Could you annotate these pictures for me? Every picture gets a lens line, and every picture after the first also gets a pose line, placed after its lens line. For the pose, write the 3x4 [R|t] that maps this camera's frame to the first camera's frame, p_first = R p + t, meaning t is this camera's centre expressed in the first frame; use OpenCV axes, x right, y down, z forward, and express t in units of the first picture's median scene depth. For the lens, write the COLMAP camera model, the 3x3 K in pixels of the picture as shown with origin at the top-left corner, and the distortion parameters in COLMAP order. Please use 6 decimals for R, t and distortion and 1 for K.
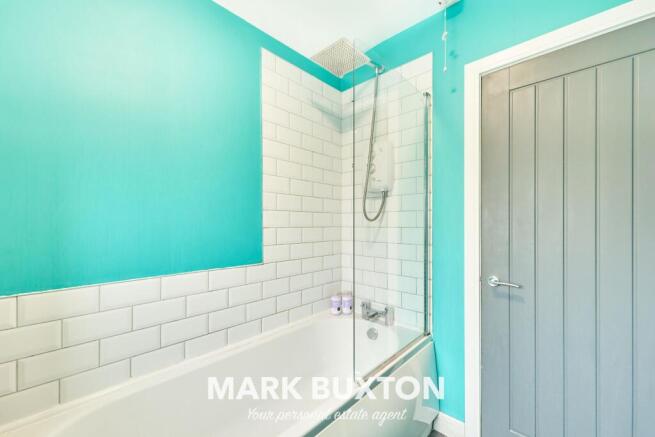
lens RADIAL K [[267.7, 0, 327.5], [0, 267.7, 218.5], [0, 0, 1]] dist [0.001016, 0.000065]
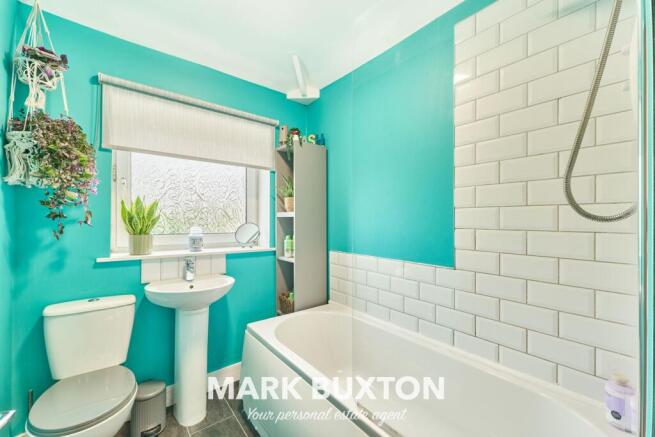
lens RADIAL K [[268.9, 0, 327.5], [0, 268.9, 218.5], [0, 0, 1]] dist [0.000708, 0.000017]
pose [[-0.141083, -0.000962, -0.989997, 0.695108], [0.000227, 0.999999, -0.001004, 0.003007], [0.989998, -0.000367, -0.141082, 0.705443]]
